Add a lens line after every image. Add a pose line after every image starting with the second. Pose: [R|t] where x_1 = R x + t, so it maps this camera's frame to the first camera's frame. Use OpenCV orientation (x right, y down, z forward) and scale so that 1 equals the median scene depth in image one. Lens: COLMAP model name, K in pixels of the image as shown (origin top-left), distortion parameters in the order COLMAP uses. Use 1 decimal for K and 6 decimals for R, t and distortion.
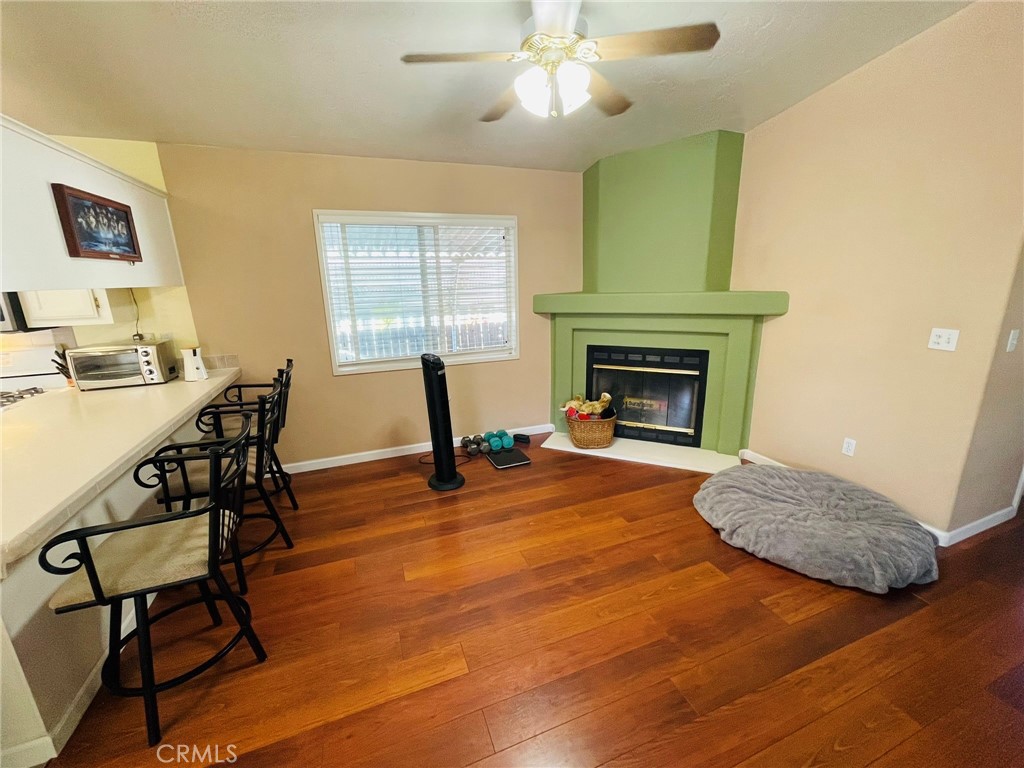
lens RADIAL K [[409.9, 0, 512.7], [0, 409.9, 382.0], [0, 0, 1]] dist [-0.003908, -0.000313]
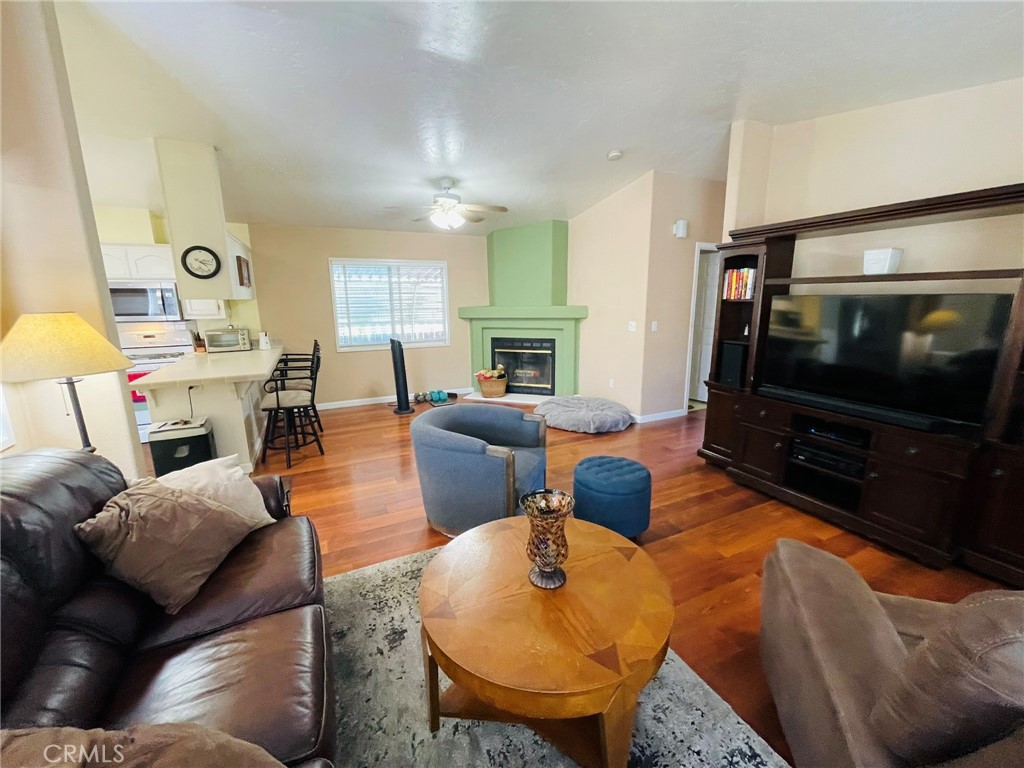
lens RADIAL K [[409.9, 0, 511.8], [0, 409.9, 383.5], [0, 0, 1]] dist [-0.003908, -0.000313]
pose [[0.996714, -0.006303, 0.080761, 0.137754], [0.009665, 0.999100, -0.041311, 0.177384], [-0.080428, 0.041956, 0.995877, -0.700045]]
